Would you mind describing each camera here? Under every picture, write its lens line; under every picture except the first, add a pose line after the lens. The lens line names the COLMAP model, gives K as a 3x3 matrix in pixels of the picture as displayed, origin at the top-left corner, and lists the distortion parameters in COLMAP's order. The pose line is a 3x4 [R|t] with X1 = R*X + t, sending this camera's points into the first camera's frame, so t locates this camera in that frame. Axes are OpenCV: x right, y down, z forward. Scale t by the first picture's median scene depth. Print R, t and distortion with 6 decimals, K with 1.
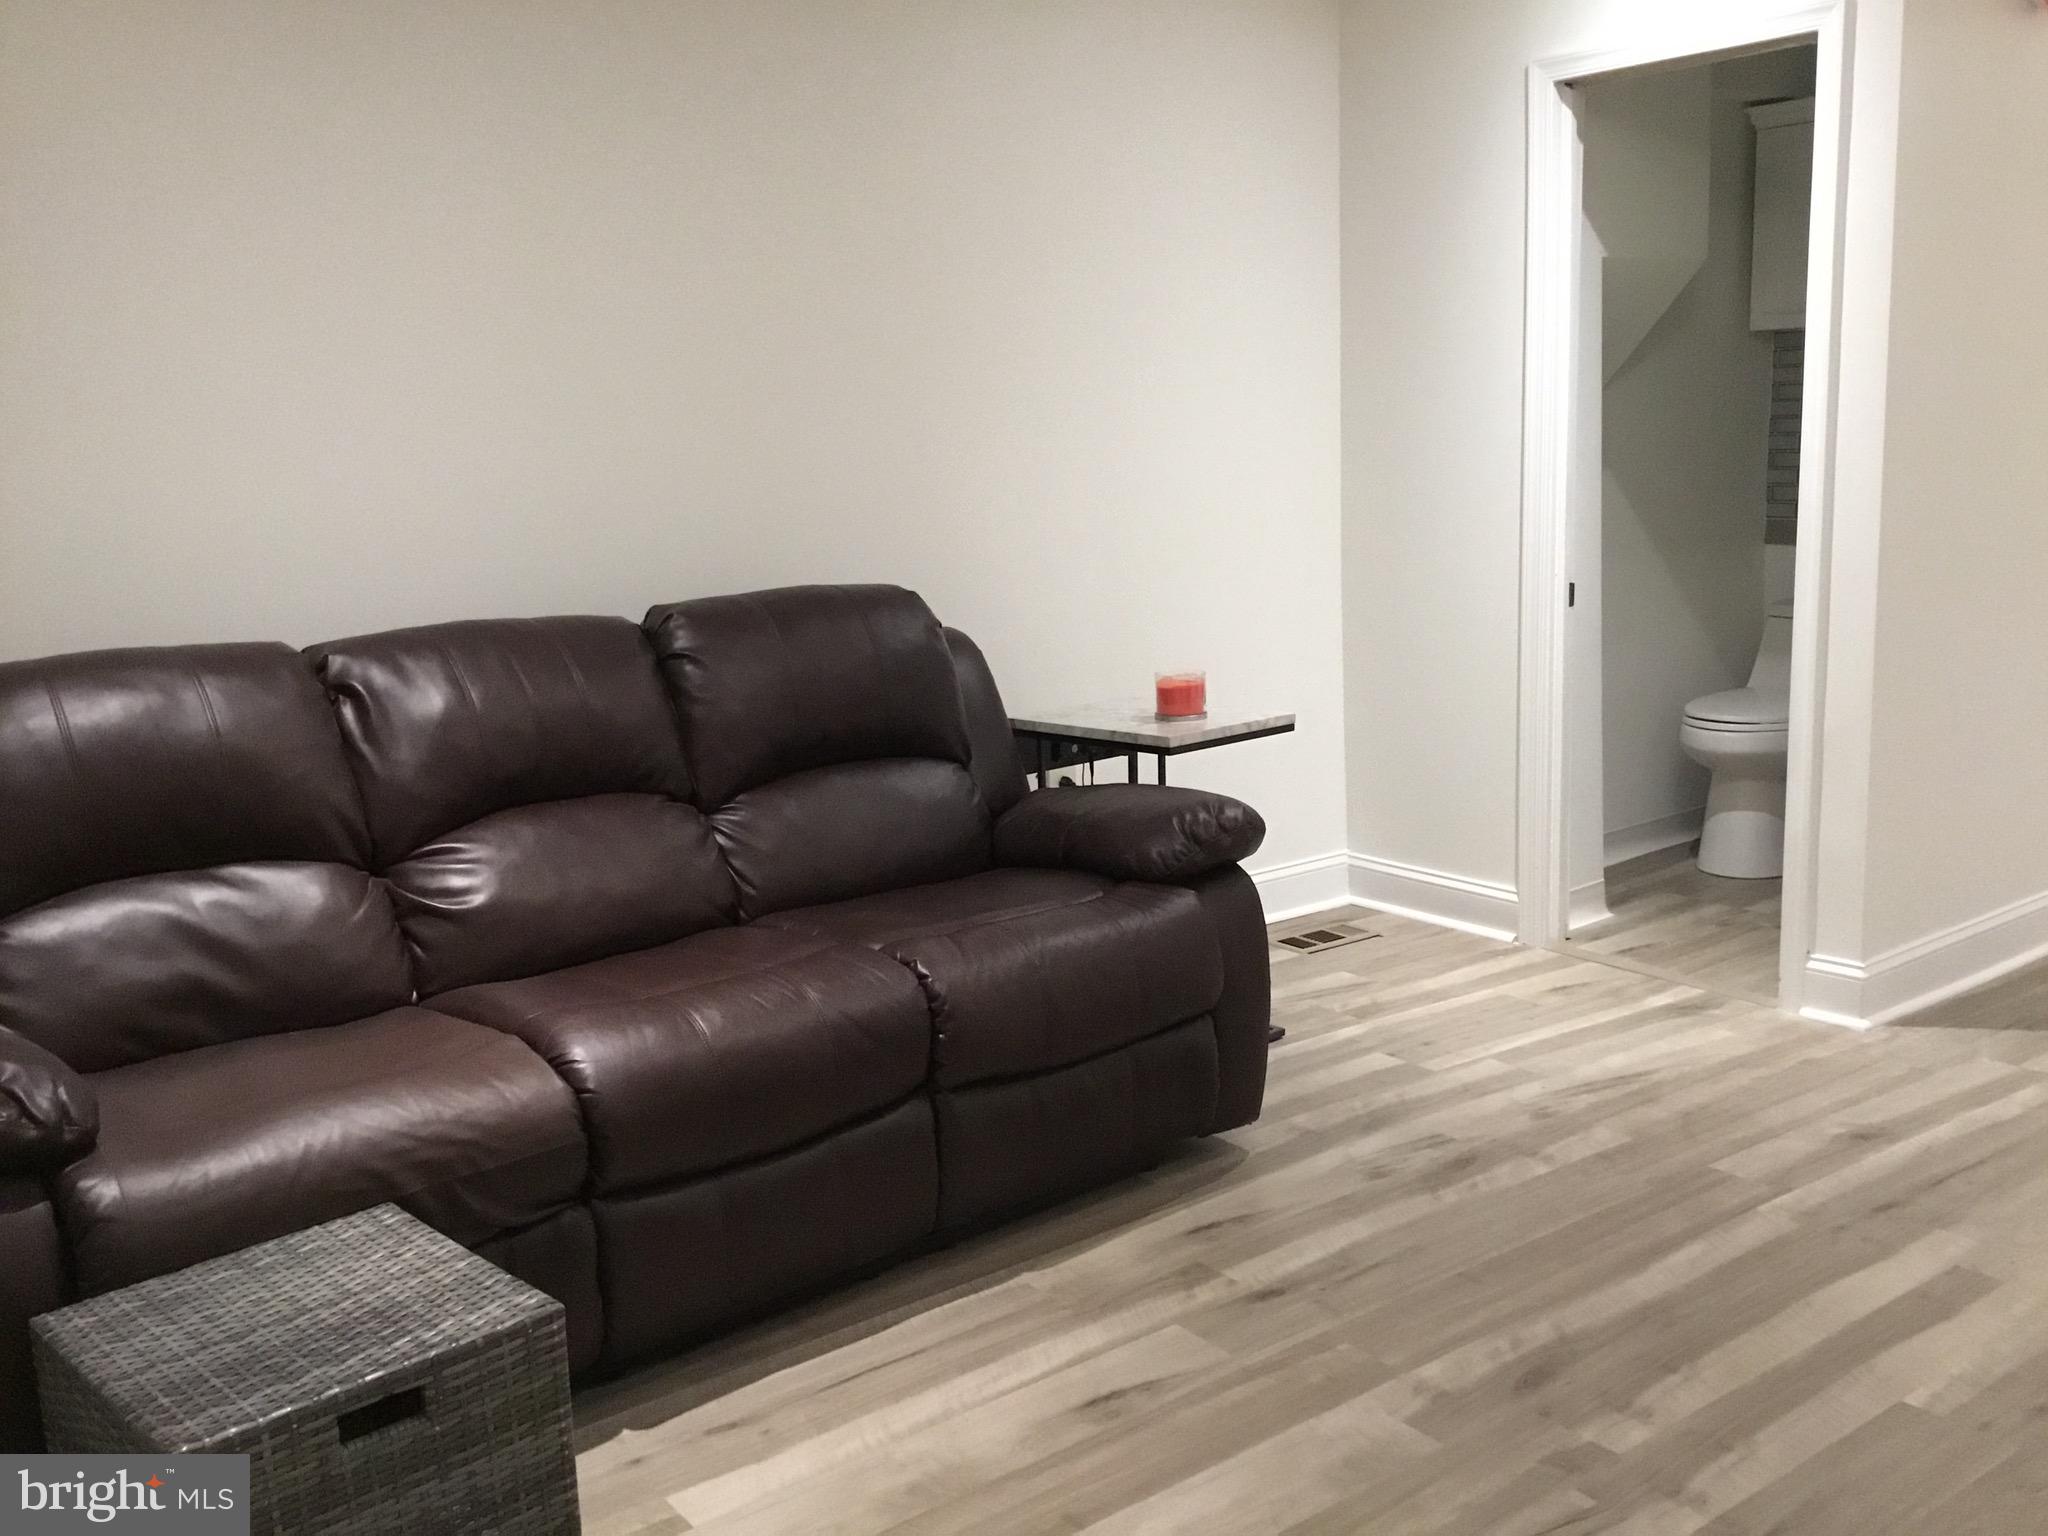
lens RADIAL K [[1856.0, 0, 1024.0], [0, 1856.0, 768.0], [0, 0, 1]] dist [0.135512, -0.254043]
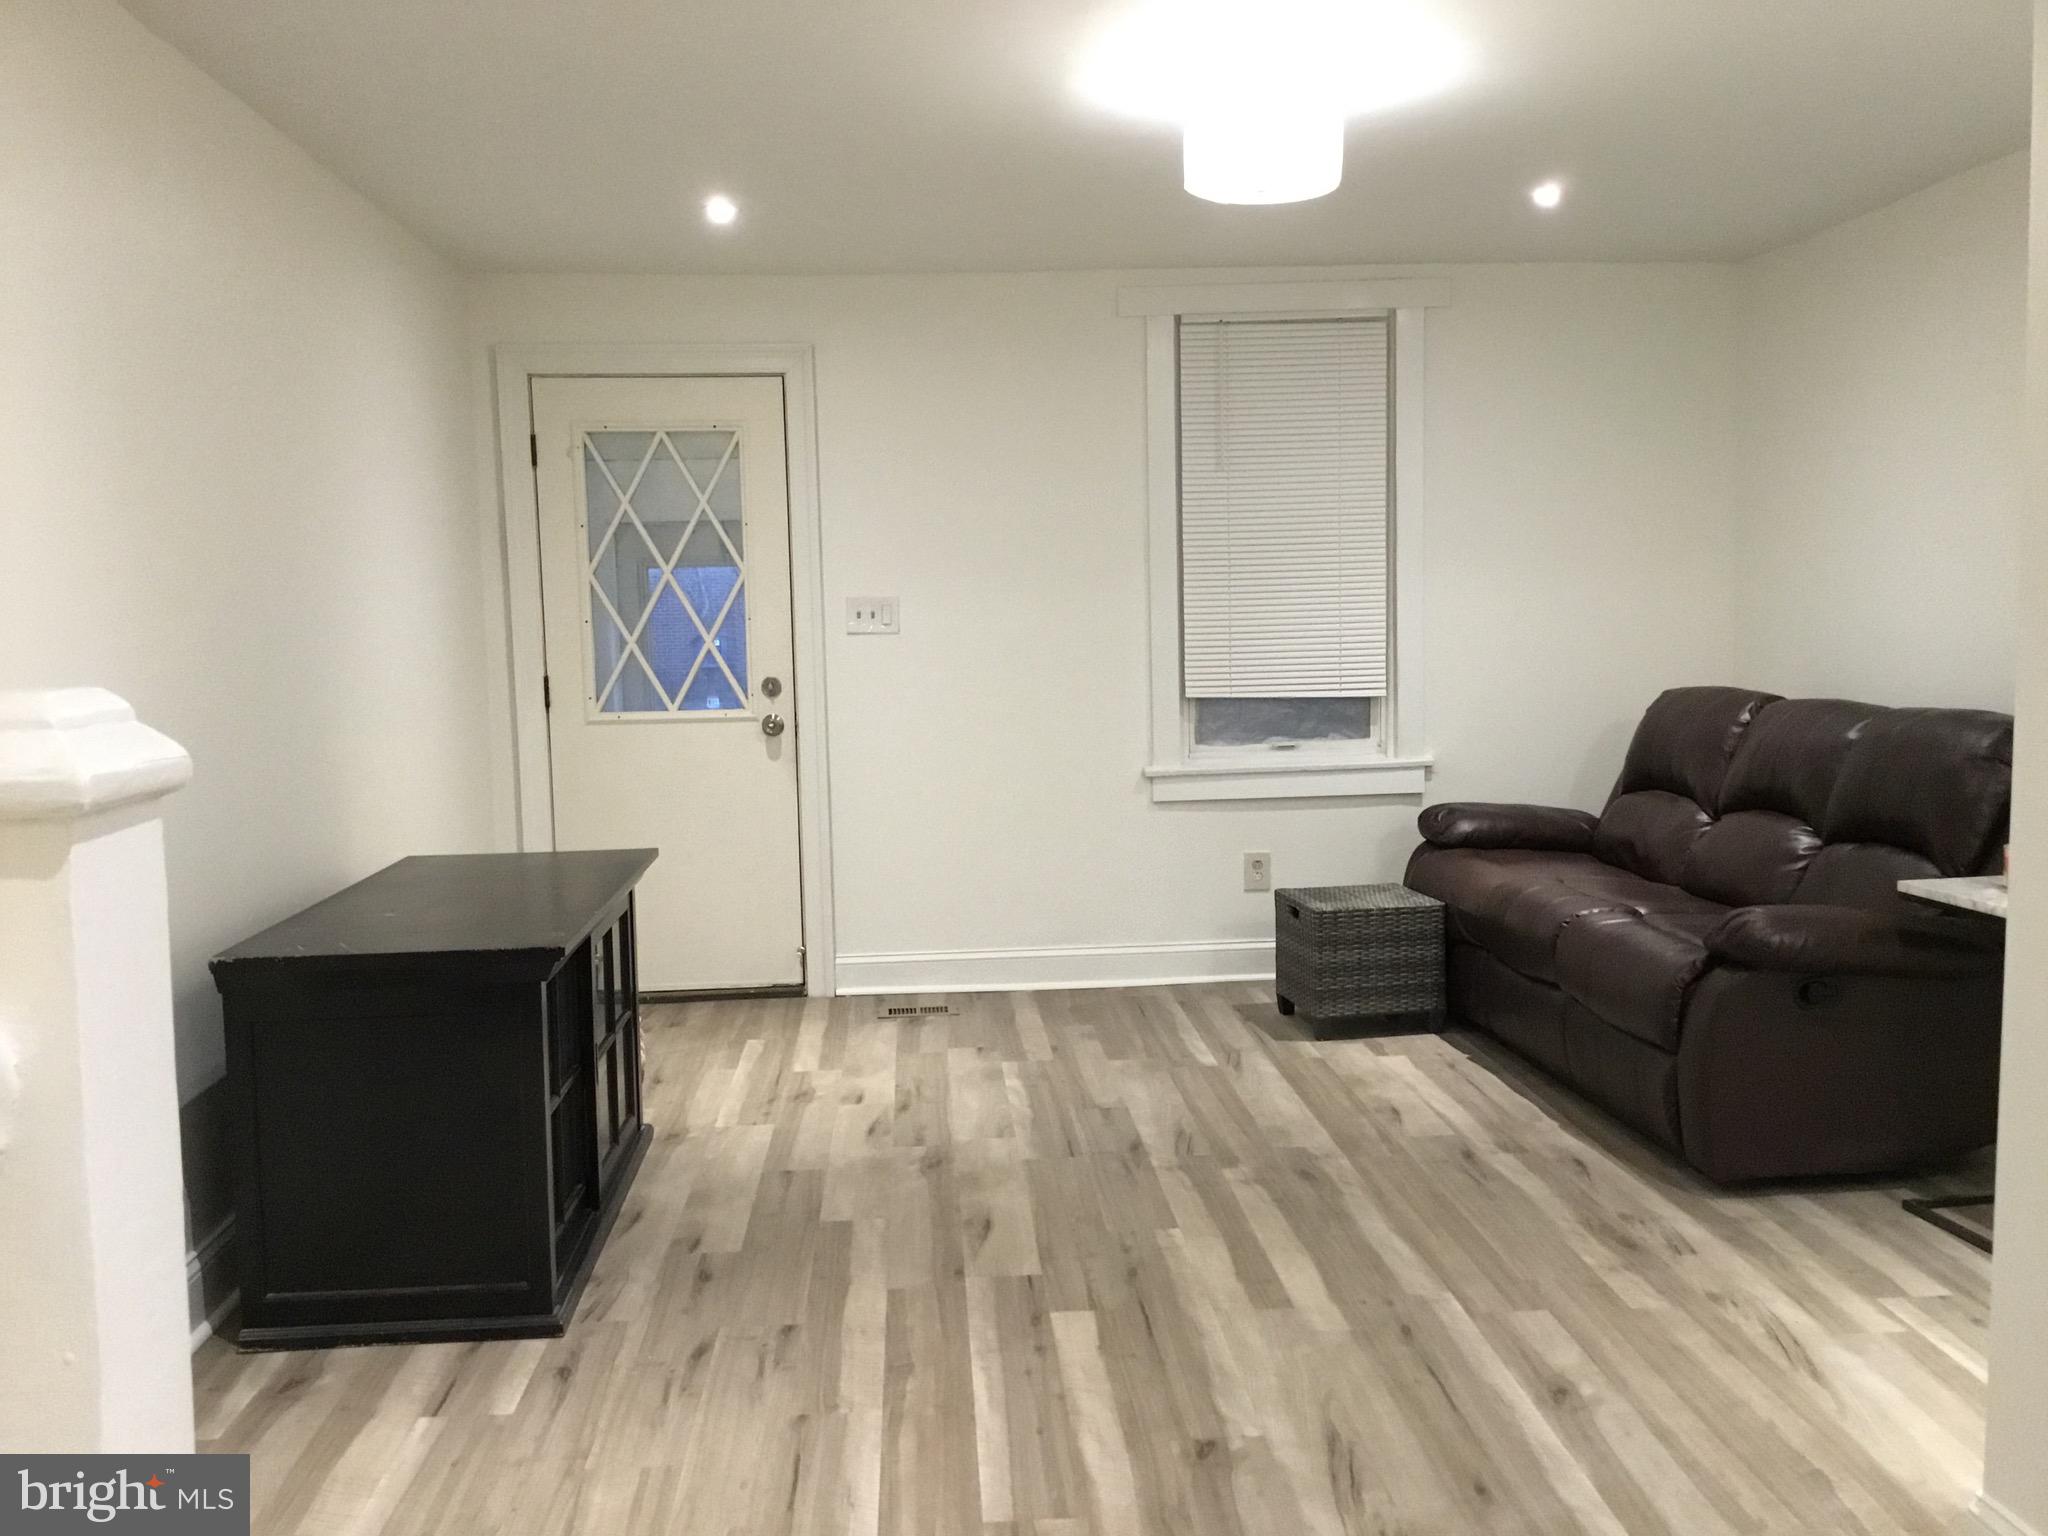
lens RADIAL K [[1830.8, 0, 1024.0], [0, 1830.8, 768.0], [0, 0, 1]] dist [0.114033, -0.173090]
pose [[-0.554235, 0.125506, -0.822843, 1.227605], [-0.103635, 0.970469, 0.217828, -0.261134], [0.825883, 0.206003, -0.524862, 1.122629]]
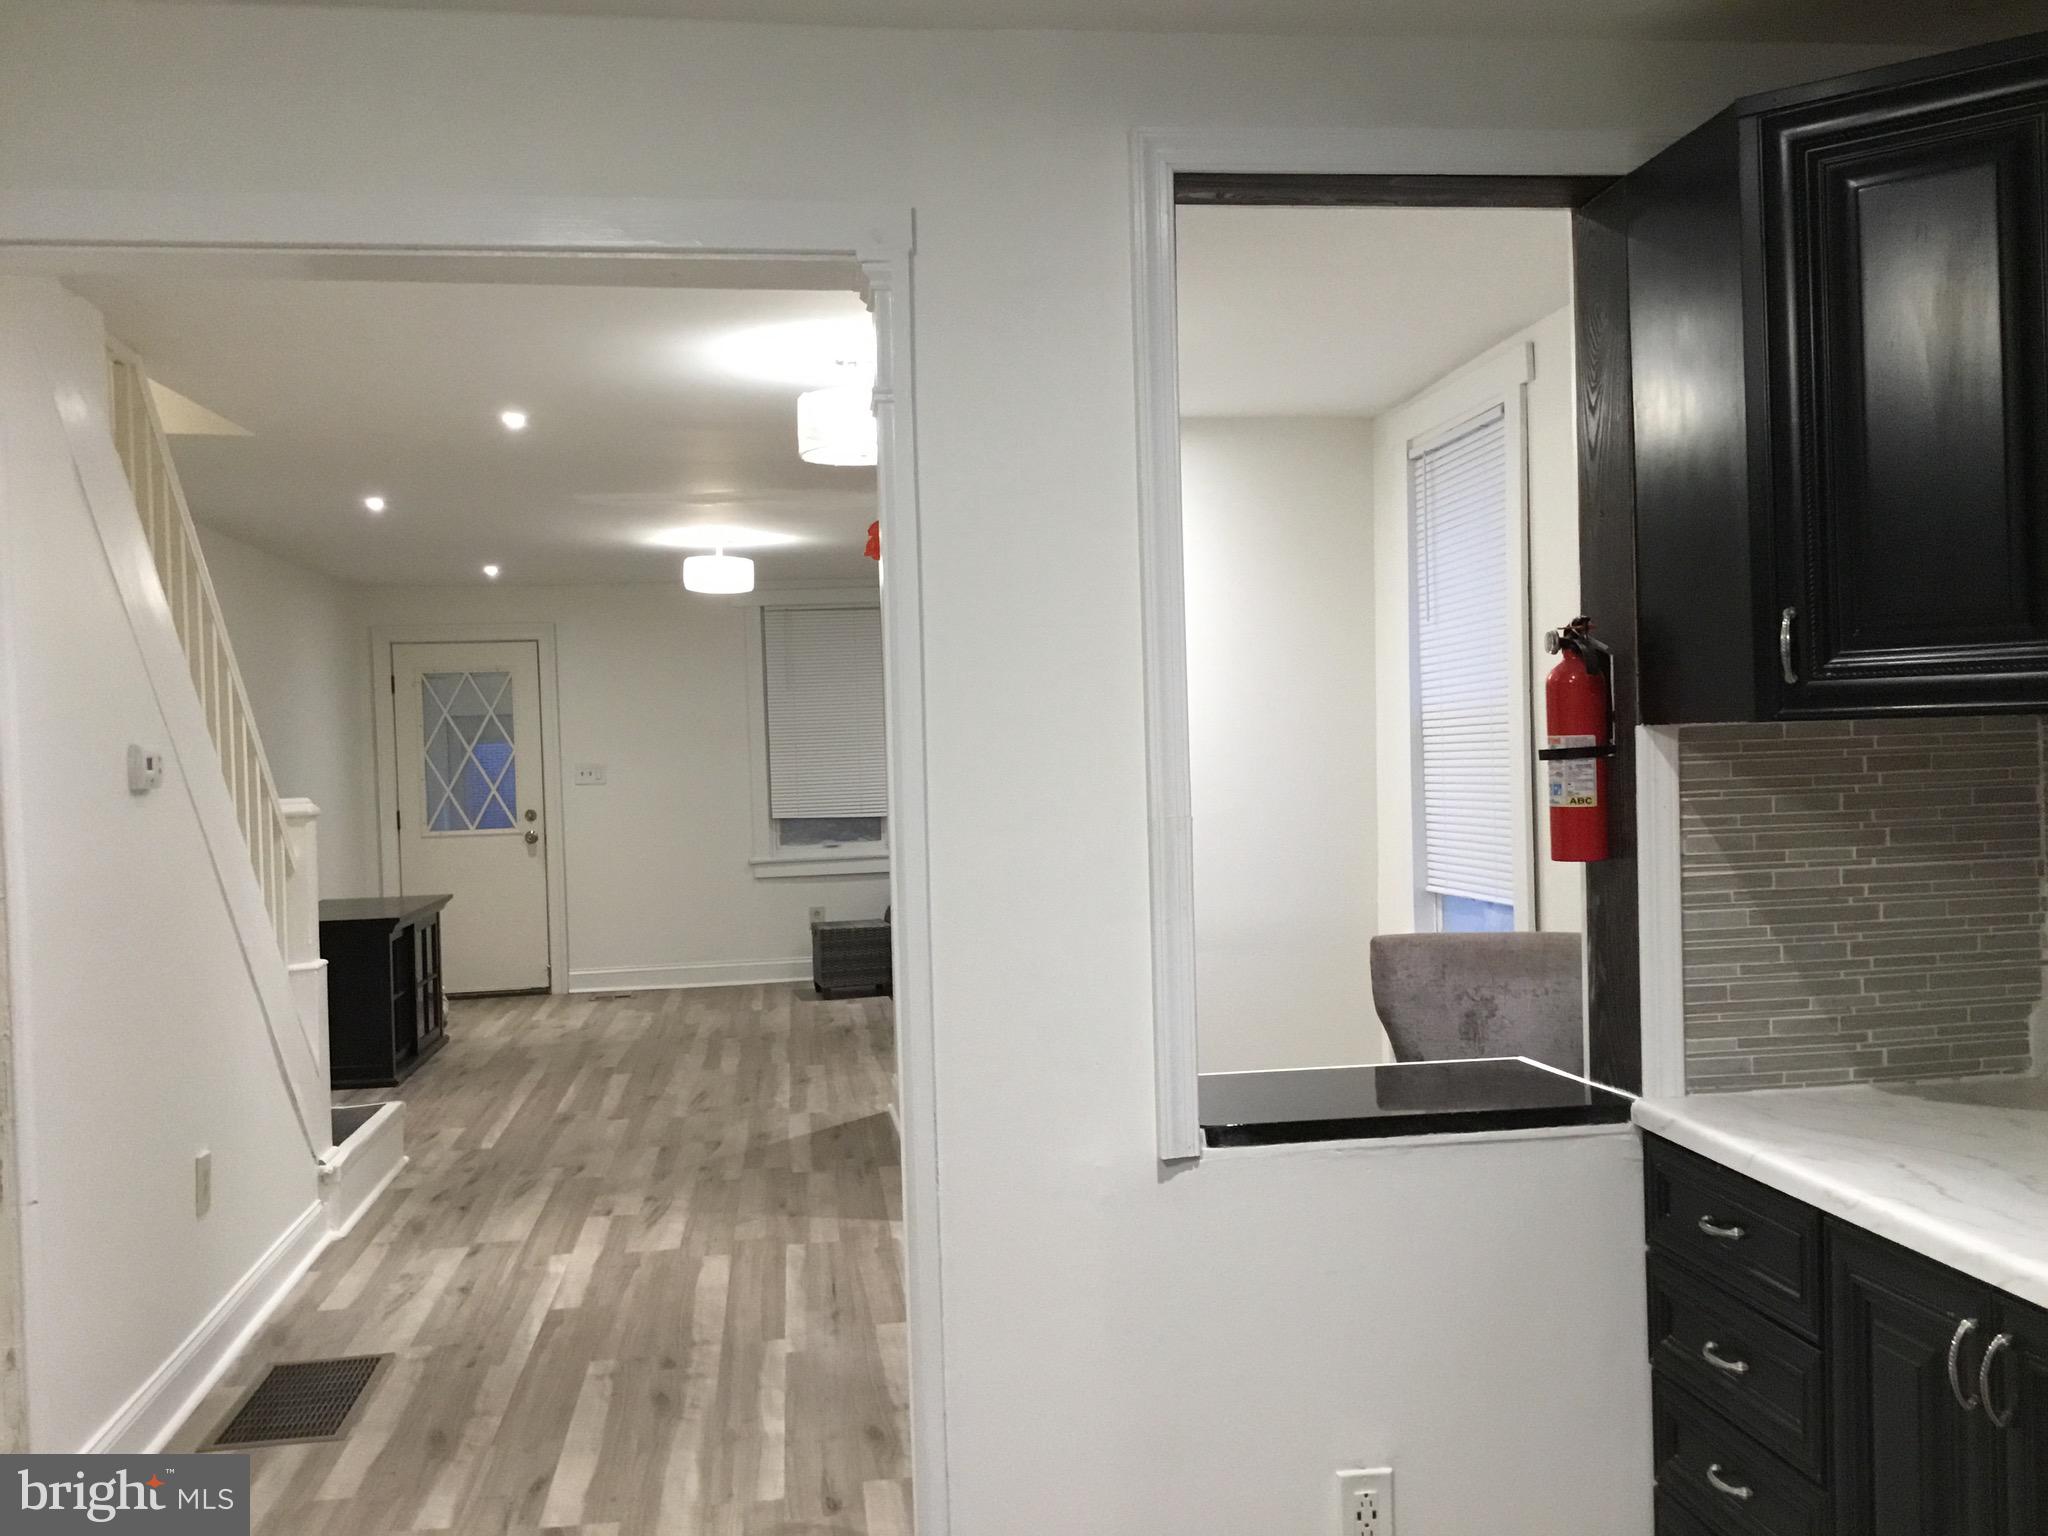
lens RADIAL K [[1827.7, 0, 1024.0], [0, 1827.7, 768.0], [0, 0, 1]] dist [0.128065, -0.257739]
pose [[-0.497421, 0.065526, -0.865031, 2.134866], [-0.101977, 0.985813, 0.133316, -0.496222], [0.861494, 0.154528, -0.483682, 2.150223]]
